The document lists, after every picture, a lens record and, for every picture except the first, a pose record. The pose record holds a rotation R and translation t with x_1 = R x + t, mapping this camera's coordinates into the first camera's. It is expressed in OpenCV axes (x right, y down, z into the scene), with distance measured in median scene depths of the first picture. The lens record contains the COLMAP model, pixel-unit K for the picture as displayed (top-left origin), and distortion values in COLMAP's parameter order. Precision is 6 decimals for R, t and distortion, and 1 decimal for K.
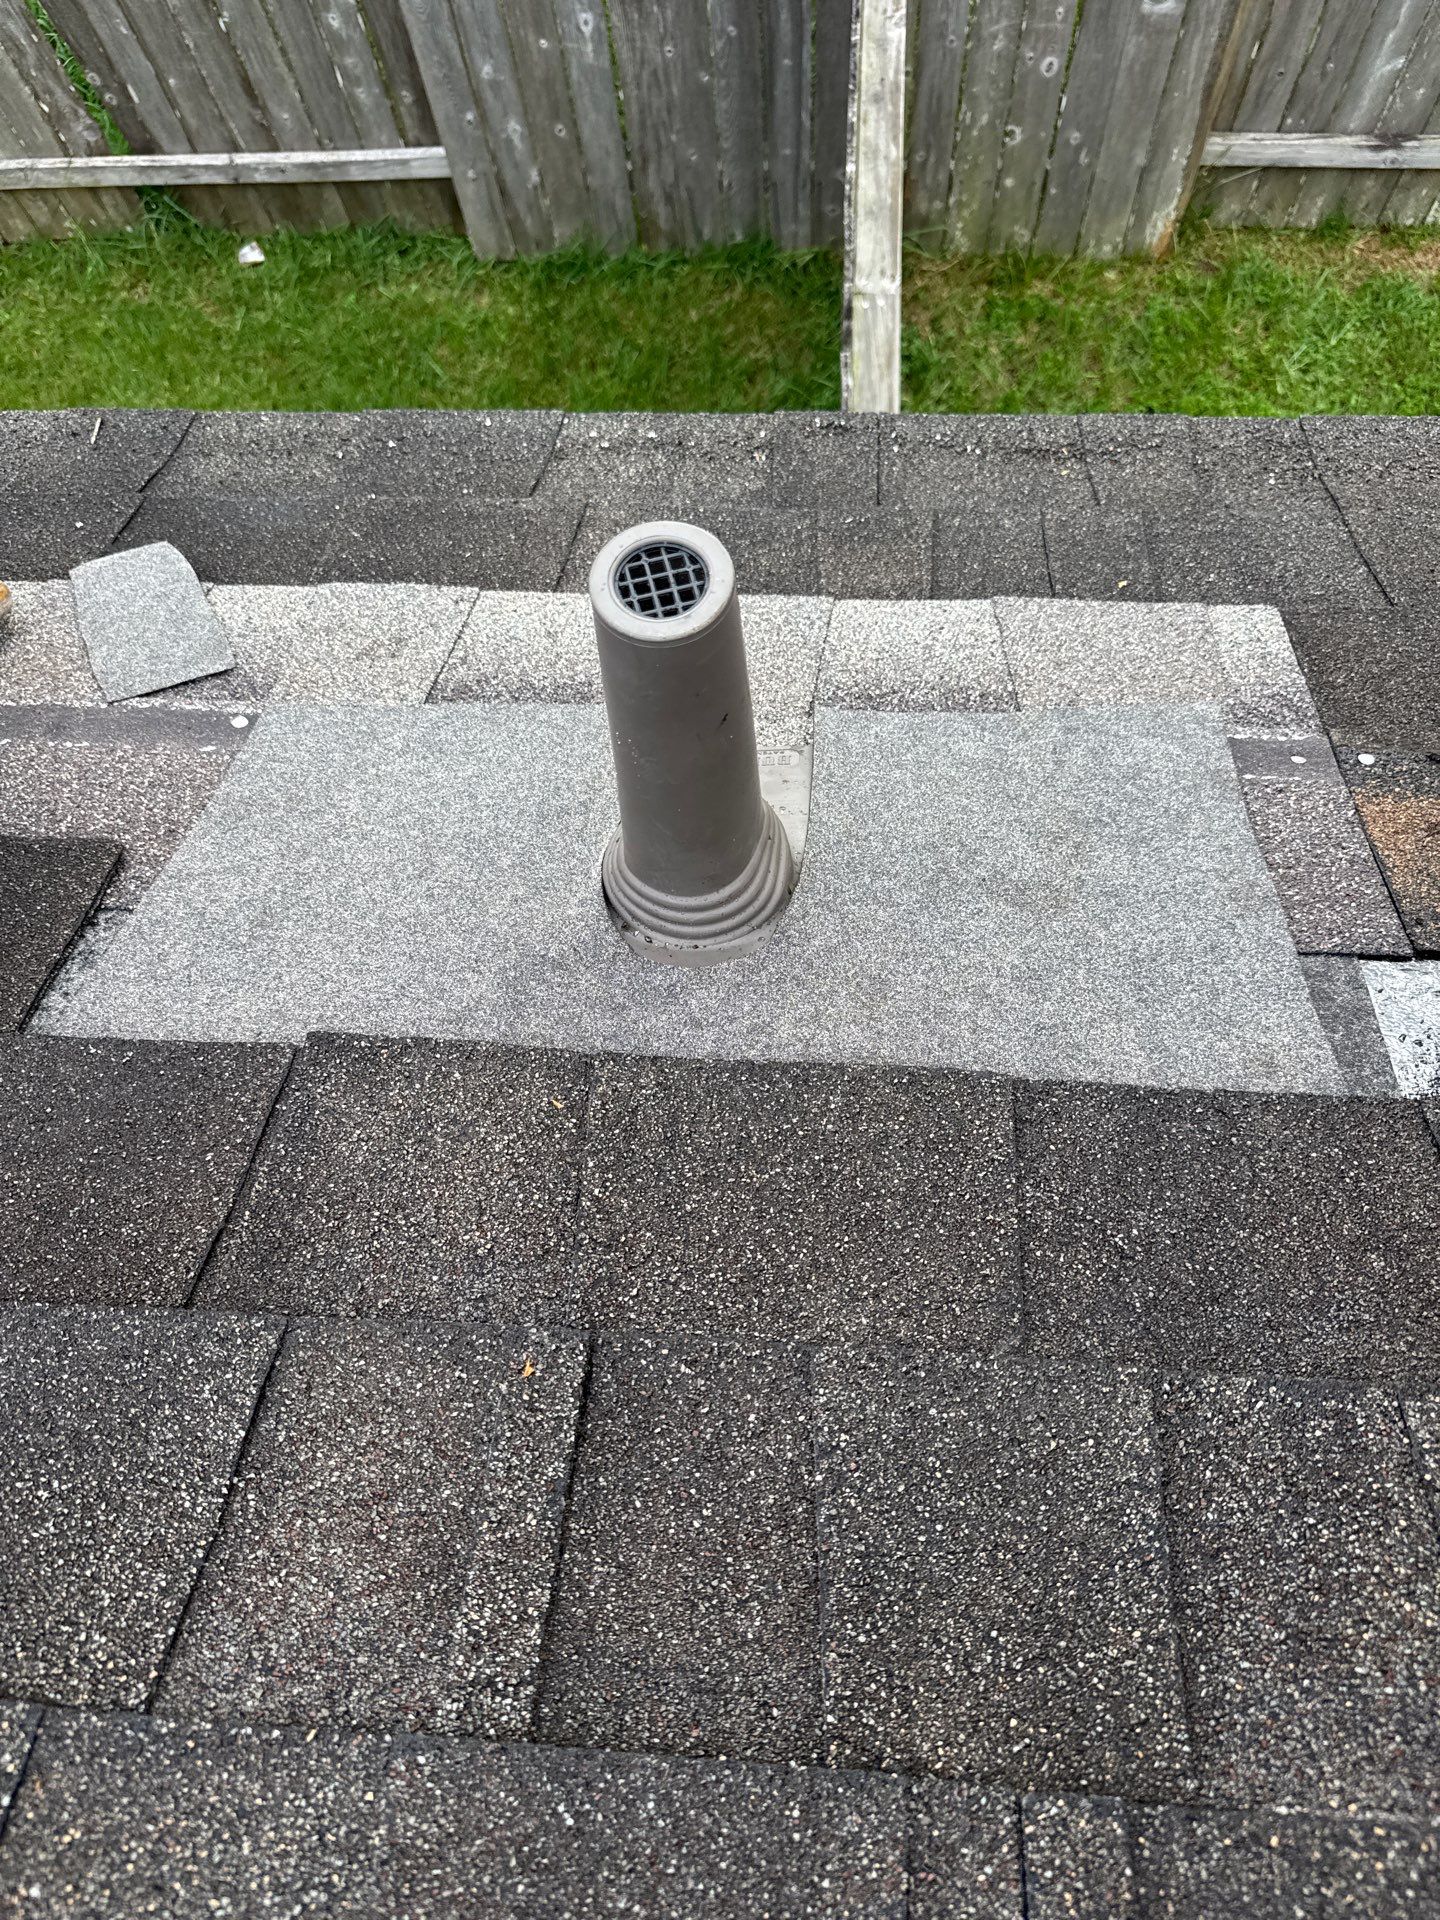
lens RADIAL K [[1344.4, 0, 720.0], [0, 1344.4, 960.0], [0, 0, 1]] dist [-0.000236, -0.025587]
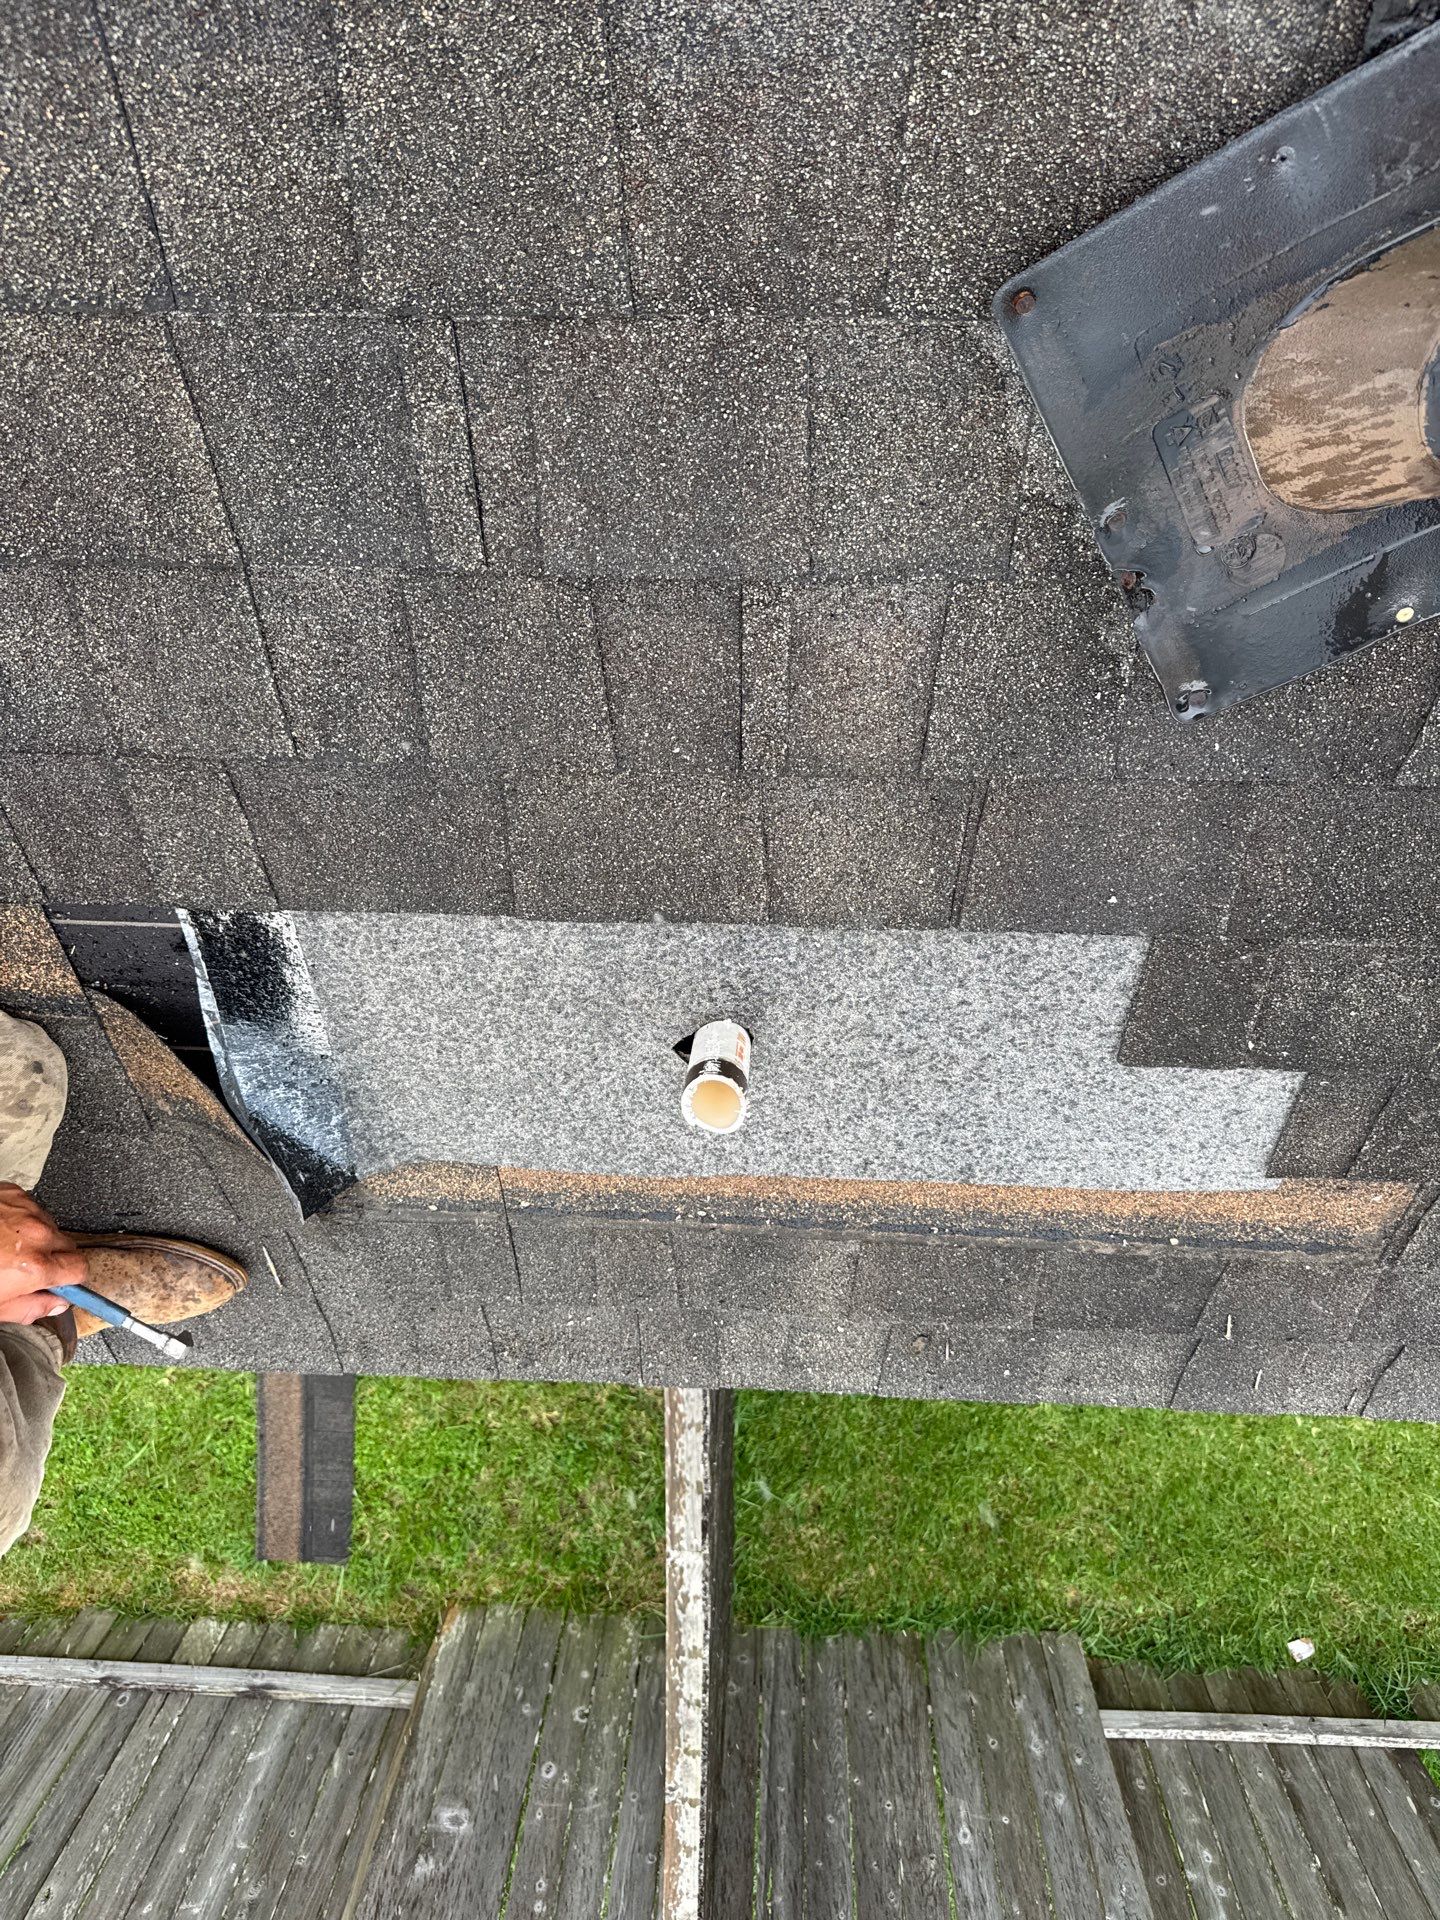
lens RADIAL K [[1341.8, 0, 696.8], [0, 1341.8, 992.6], [0, 0, 1]] dist [0.010425, -0.022249]
pose [[-0.990882, 0.008499, 0.134468, -0.033292], [-0.010751, -0.999814, -0.016035, 0.003374], [0.134306, -0.017335, 0.990788, -0.089998]]
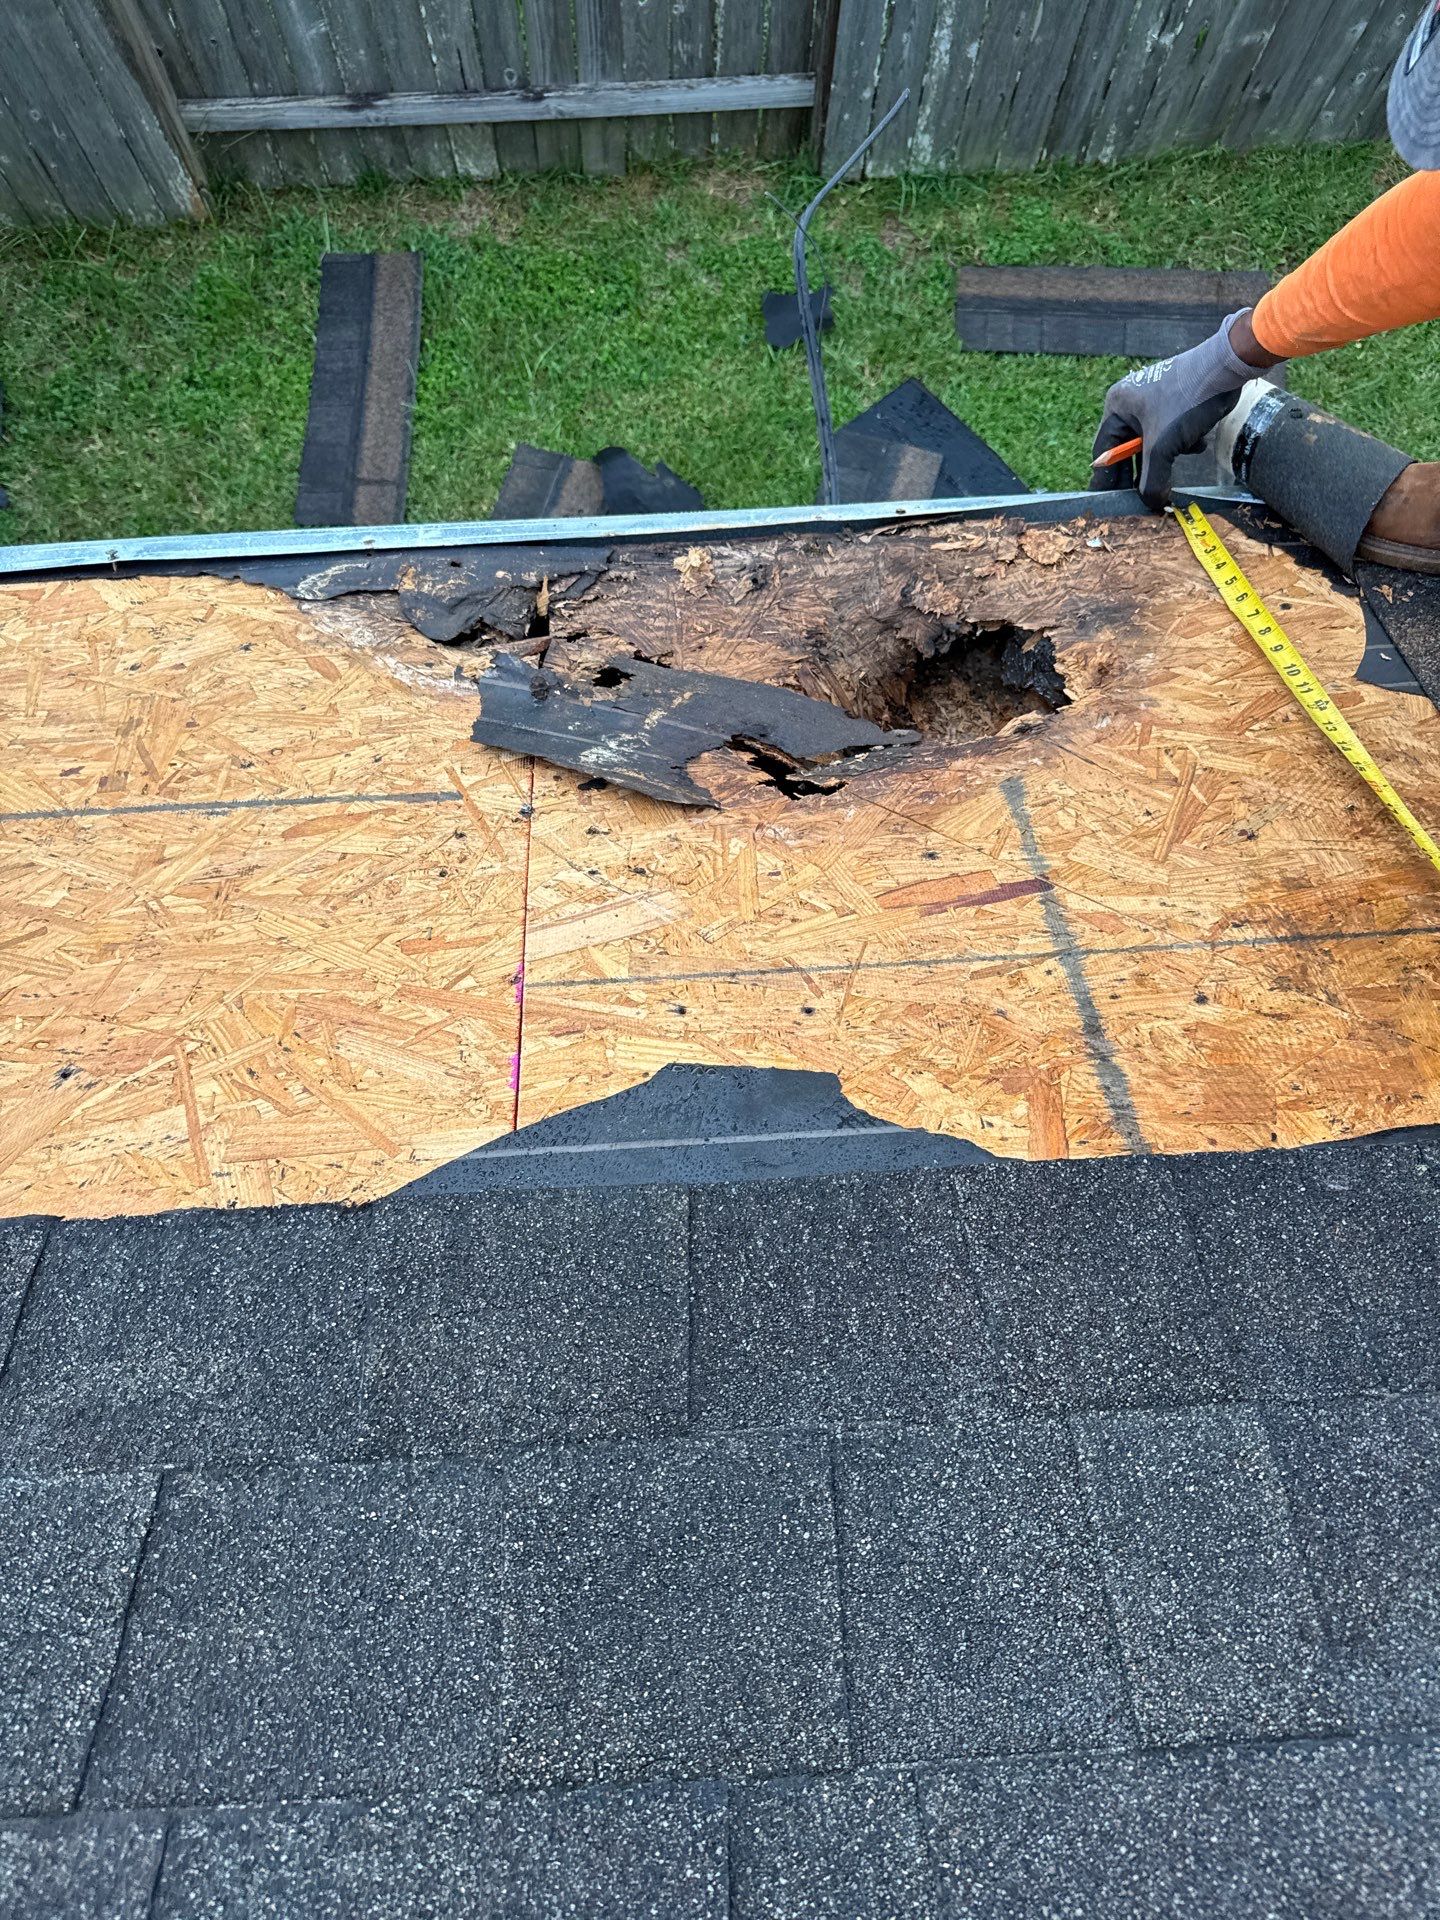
lens RADIAL K [[1355.6, 0, 713.4], [0, 1355.6, 956.2], [0, 0, 1]] dist [-0.050435, 0.033501]
pose [[0.991044, -0.092187, 0.096611, 0.628056], [0.085152, 0.993573, 0.074576, -0.017986], [-0.102864, -0.065681, 0.992524, -0.087028]]
